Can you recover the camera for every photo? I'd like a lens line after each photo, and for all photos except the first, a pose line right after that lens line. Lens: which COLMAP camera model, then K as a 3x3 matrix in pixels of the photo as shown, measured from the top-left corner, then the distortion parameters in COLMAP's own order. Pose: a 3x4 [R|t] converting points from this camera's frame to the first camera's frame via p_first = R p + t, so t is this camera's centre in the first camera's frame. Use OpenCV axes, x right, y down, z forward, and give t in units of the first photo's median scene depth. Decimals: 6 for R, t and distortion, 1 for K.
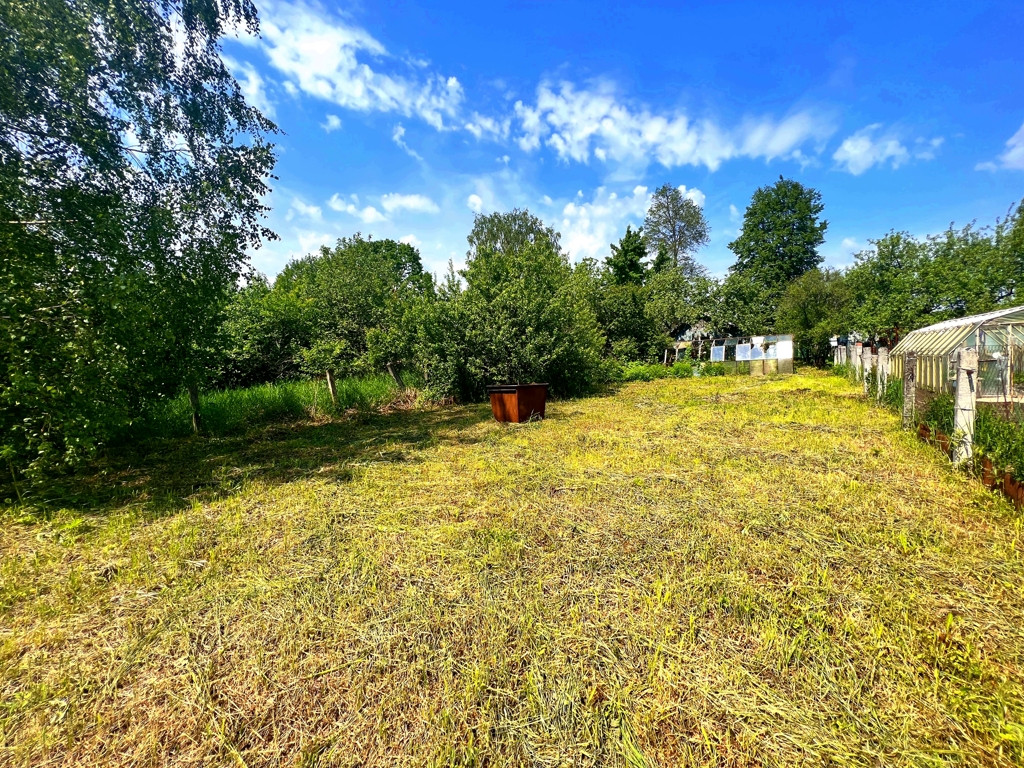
lens RADIAL K [[406.2, 0, 512.0], [0, 406.2, 384.0], [0, 0, 1]] dist [0.018212, -0.006173]
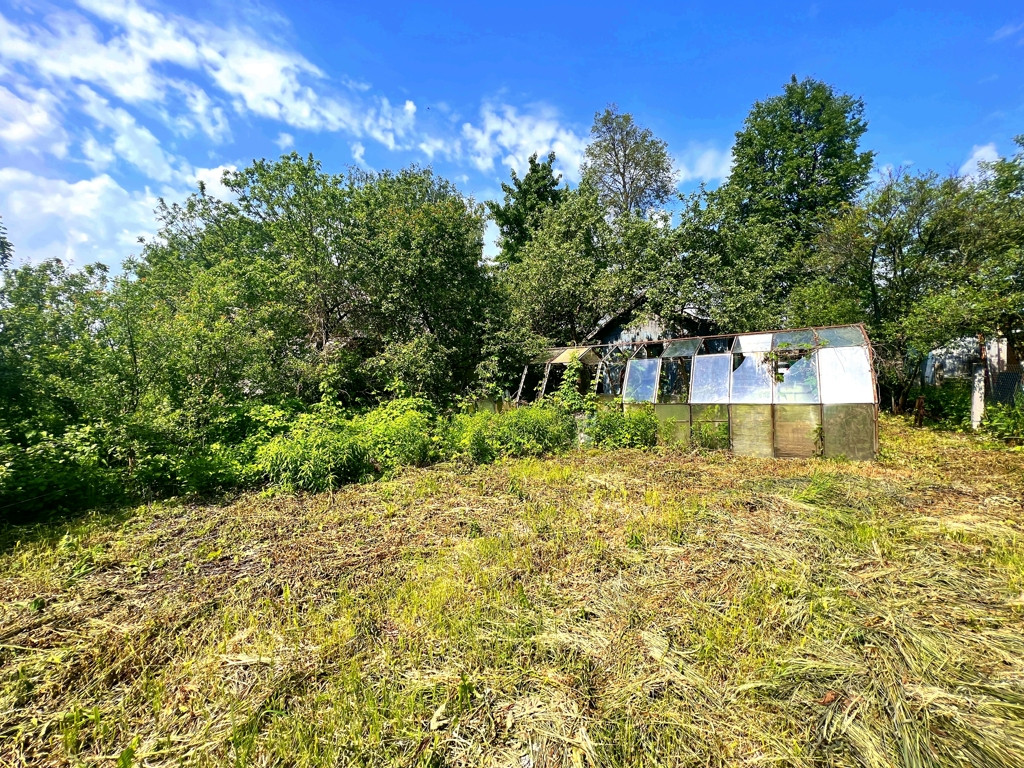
lens RADIAL K [[406.2, 0, 512.0], [0, 406.2, 384.0], [0, 0, 1]] dist [0.018212, -0.006173]
pose [[0.999897, 0.014353, 0.000748, 0.338279], [-0.014317, 0.999263, -0.035607, -0.049287], [-0.001258, 0.035592, 0.999366, 0.559980]]
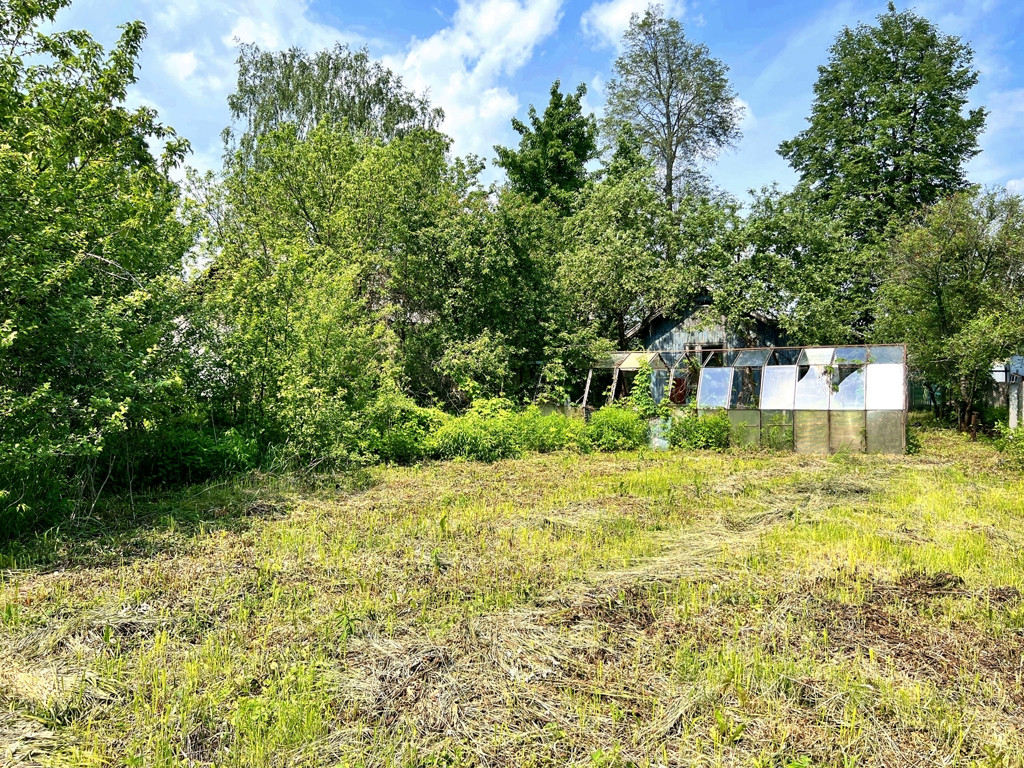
lens RADIAL K [[761.3, 0, 510.2], [0, 761.3, 379.9], [0, 0, 1]] dist [0.108047, -0.105207]
pose [[0.992059, 0.046361, 0.116916, 0.205760], [-0.038763, 0.997037, -0.066444, -0.024139], [-0.119650, 0.061384, 0.990917, 0.287525]]
